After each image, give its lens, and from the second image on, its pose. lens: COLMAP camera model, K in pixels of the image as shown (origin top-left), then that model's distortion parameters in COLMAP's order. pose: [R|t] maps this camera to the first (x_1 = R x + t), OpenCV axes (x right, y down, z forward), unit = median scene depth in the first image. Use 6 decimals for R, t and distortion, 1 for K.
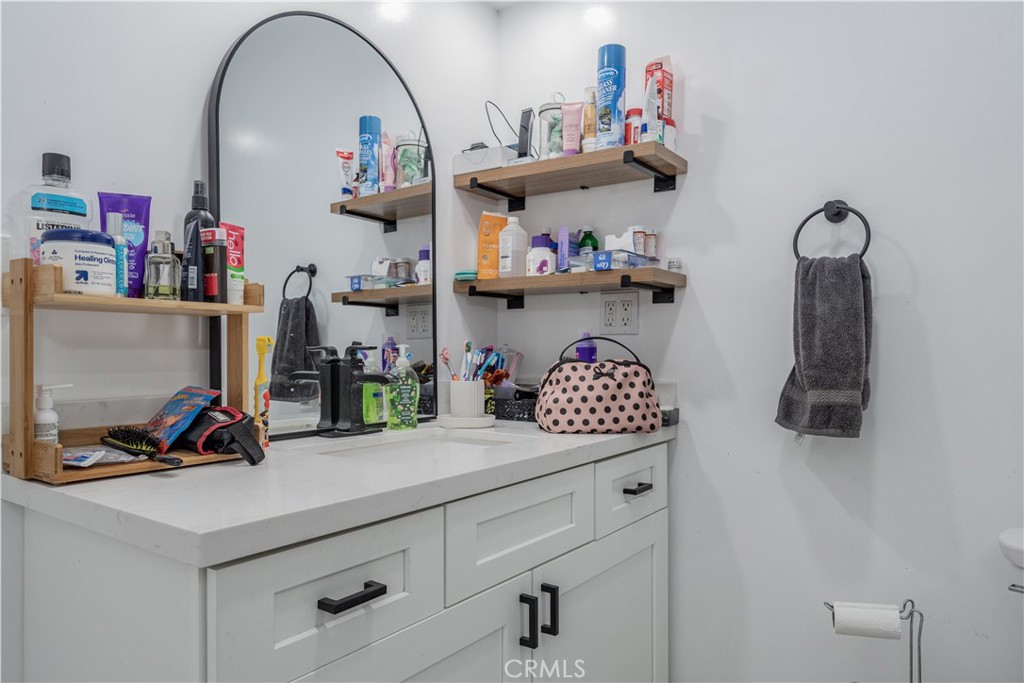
lens RADIAL K [[683.1, 0, 512.0], [0, 683.1, 341.5], [0, 0, 1]] dist [0.003324, -0.000883]
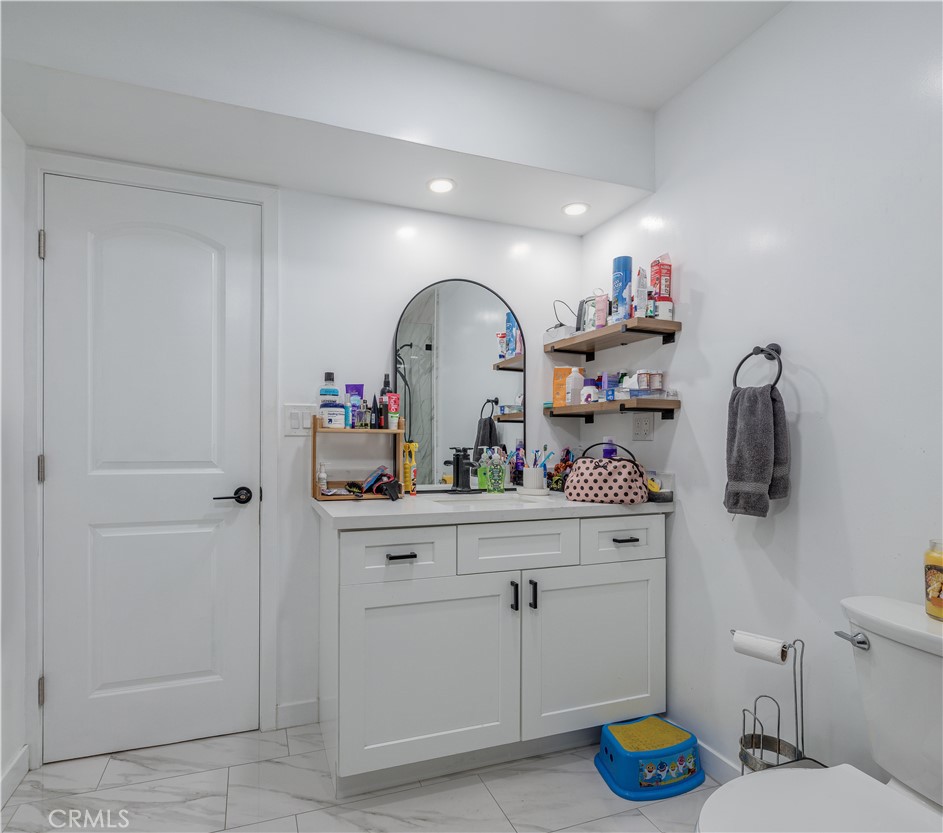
lens RADIAL K [[593.5, 0, 471.5], [0, 593.5, 416.5], [0, 0, 1]] dist [0.002511, 0.000828]
pose [[0.812853, -0.019583, -0.582139, 0.704254], [0.001953, 0.999521, -0.030896, -0.026894], [0.582465, 0.023977, 0.812502, -0.323347]]
